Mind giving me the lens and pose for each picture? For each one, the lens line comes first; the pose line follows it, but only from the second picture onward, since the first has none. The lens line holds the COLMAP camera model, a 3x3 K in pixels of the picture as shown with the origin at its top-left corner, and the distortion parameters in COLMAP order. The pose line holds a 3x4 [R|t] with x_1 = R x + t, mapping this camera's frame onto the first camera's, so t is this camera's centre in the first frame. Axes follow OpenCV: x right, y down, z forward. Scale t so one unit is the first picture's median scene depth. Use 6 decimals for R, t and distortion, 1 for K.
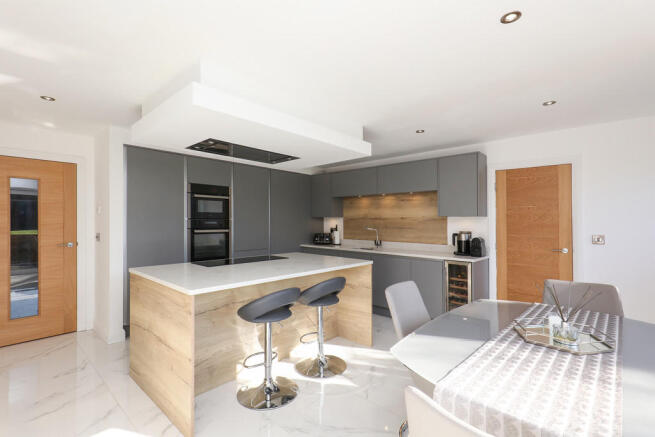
lens RADIAL K [[300.7, 0, 327.5], [0, 300.7, 218.5], [0, 0, 1]] dist [0.000741, 0.000086]
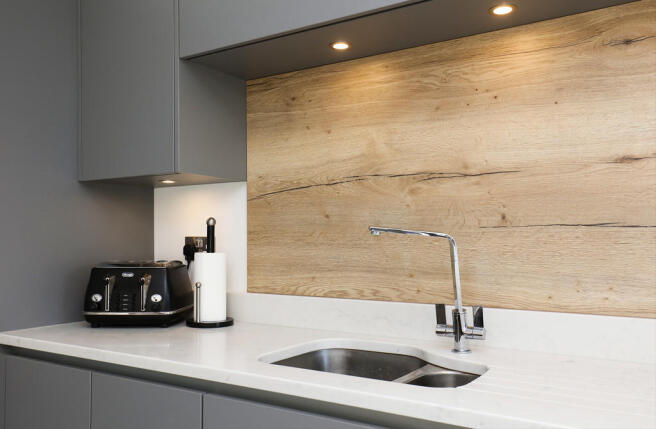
lens RADIAL K [[590.7, 0, 328.0], [0, 590.7, 214.5], [0, 0, 1]] dist [0.005621, 0.003514]
pose [[0.985927, -0.001045, 0.167175, 0.044320], [0.006059, 0.999547, -0.029483, 0.032242], [-0.167068, 0.030081, 0.985486, 0.671165]]
